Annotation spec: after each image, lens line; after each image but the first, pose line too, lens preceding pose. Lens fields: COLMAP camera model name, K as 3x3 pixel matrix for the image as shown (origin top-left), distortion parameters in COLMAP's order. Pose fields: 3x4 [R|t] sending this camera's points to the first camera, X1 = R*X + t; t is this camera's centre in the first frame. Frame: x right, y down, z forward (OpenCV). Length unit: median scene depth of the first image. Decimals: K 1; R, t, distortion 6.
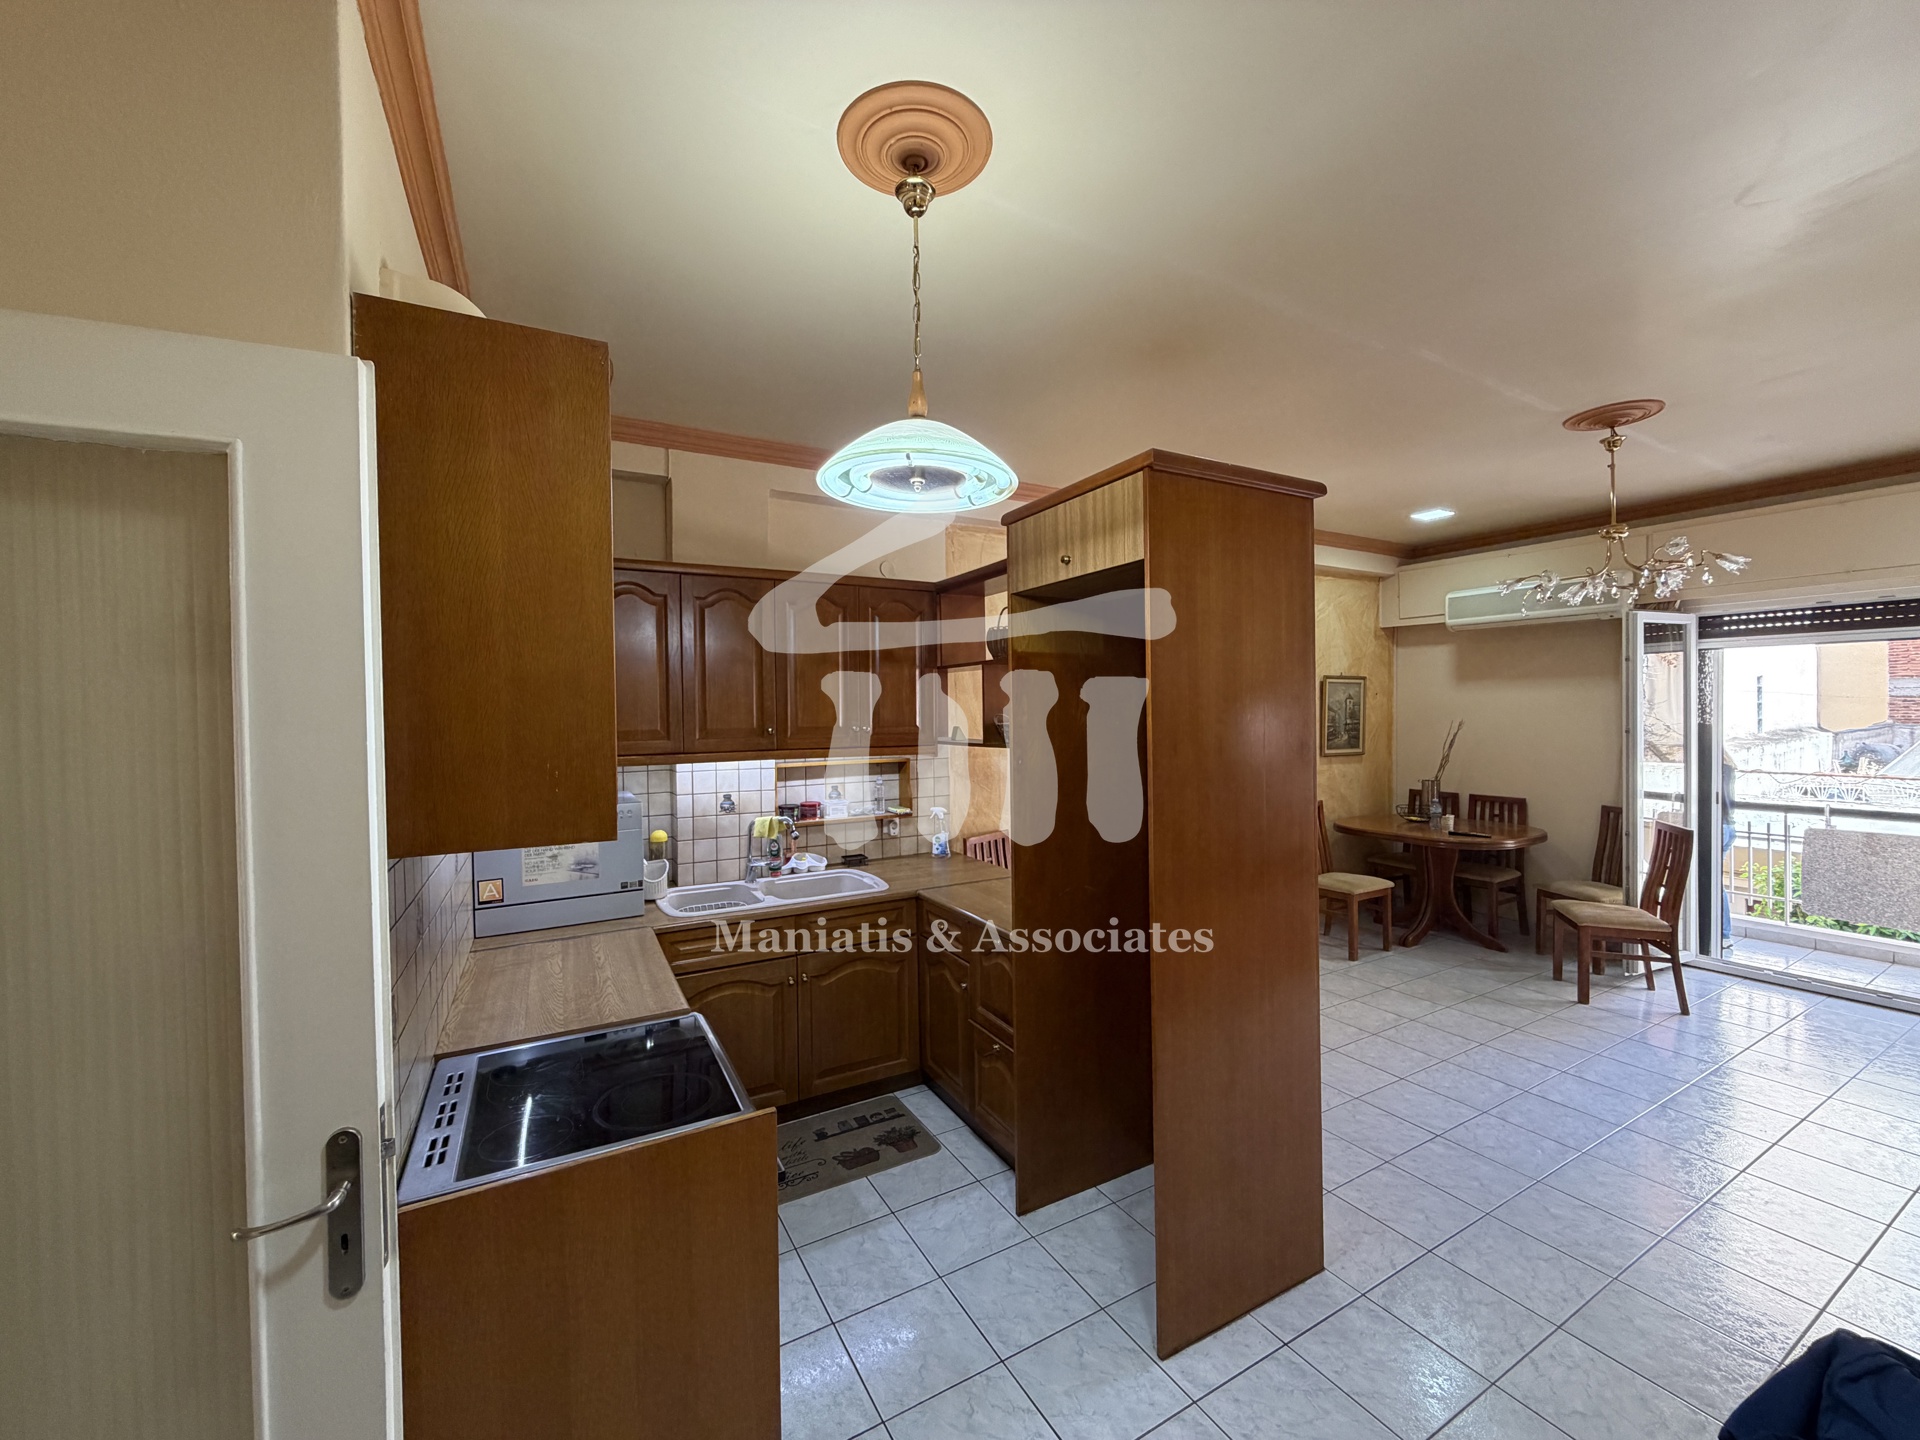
lens RADIAL K [[764.8, 0, 964.2], [0, 764.8, 717.3], [0, 0, 1]] dist [-0.000139, -0.000102]
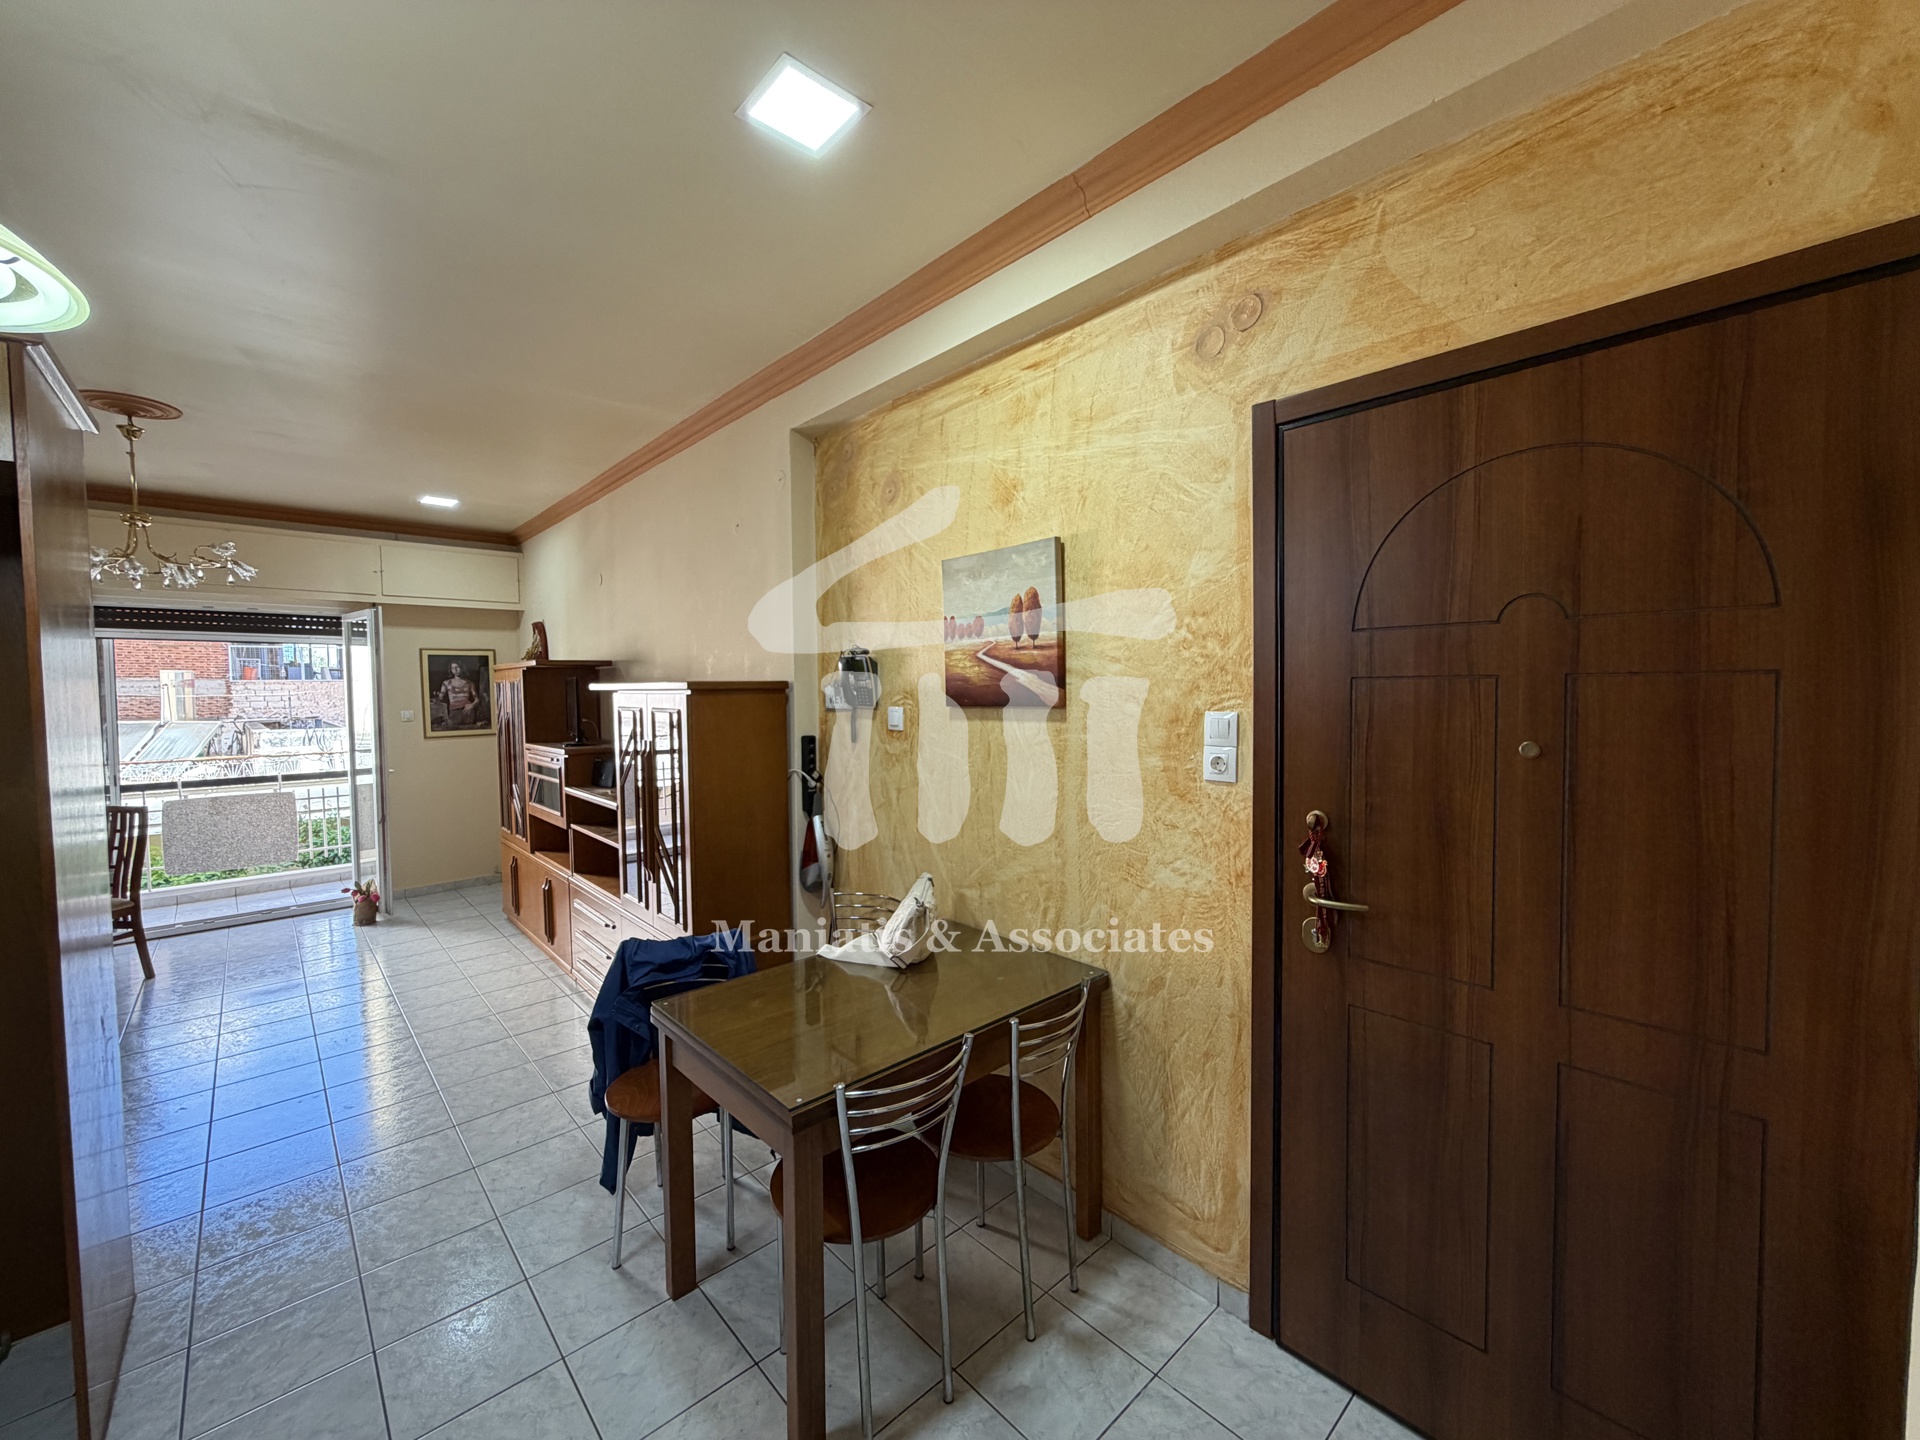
lens RADIAL K [[764.8, 0, 946.7], [0, 764.8, 715.9], [0, 0, 1]] dist [-0.000139, -0.000102]
pose [[-0.214240, -0.021856, 0.976537, -0.382322], [0.027027, 0.999234, 0.028294, 0.023967], [-0.976407, 0.032454, -0.213485, 0.148462]]
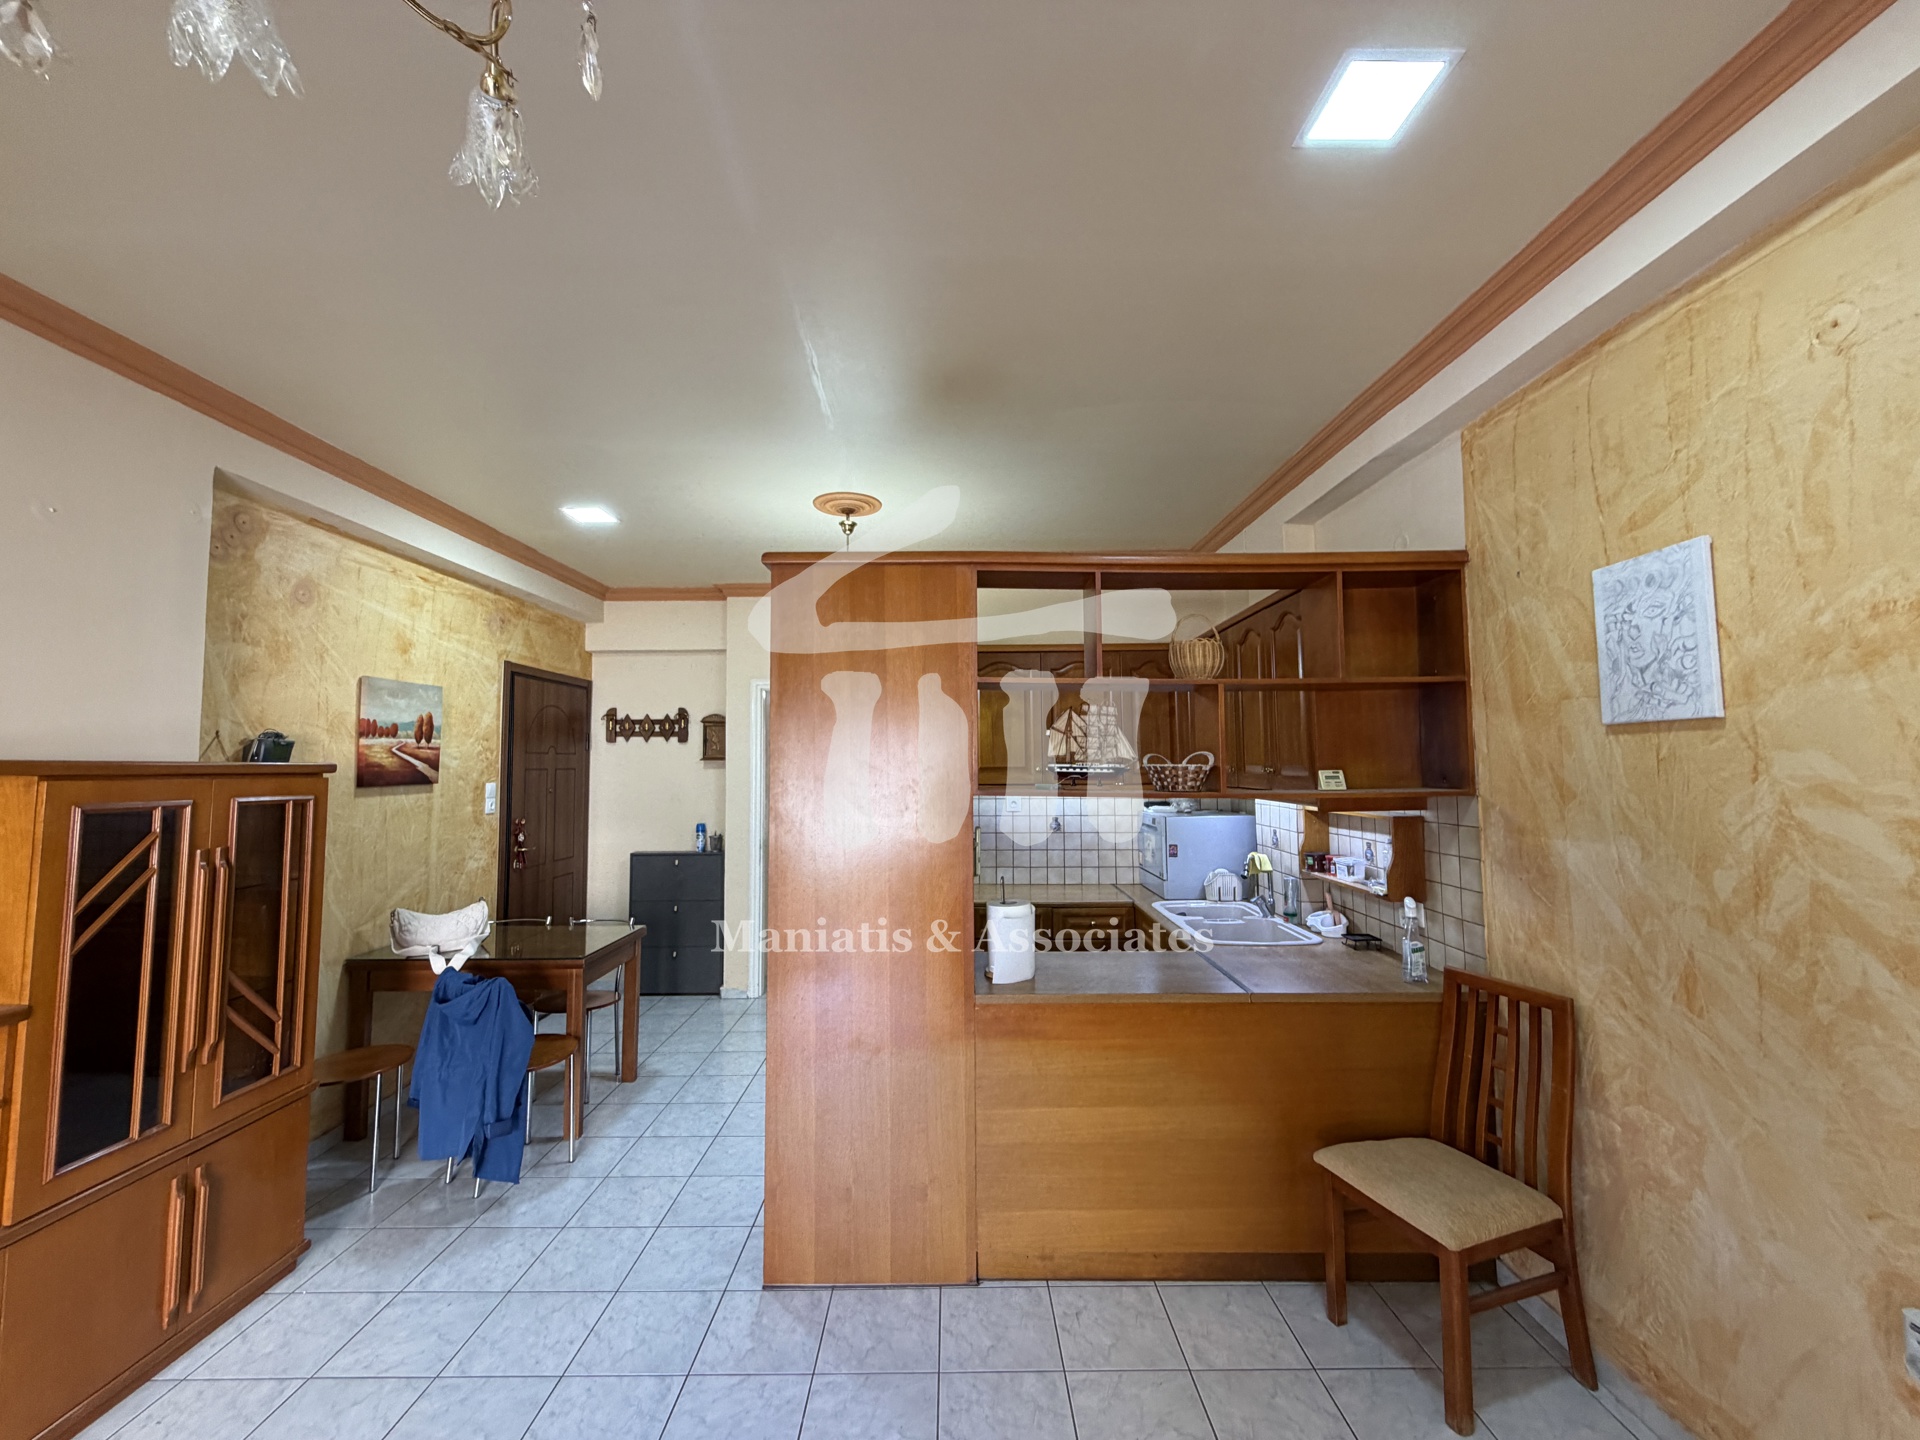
lens RADIAL K [[764.8, 0, 954.1], [0, 764.8, 719.4], [0, 0, 1]] dist [-0.000139, -0.000102]
pose [[-0.495239, -0.037311, -0.867955, 0.800875], [0.002385, 0.999015, -0.044306, -0.004831], [0.868754, -0.024012, -0.494662, 1.108421]]
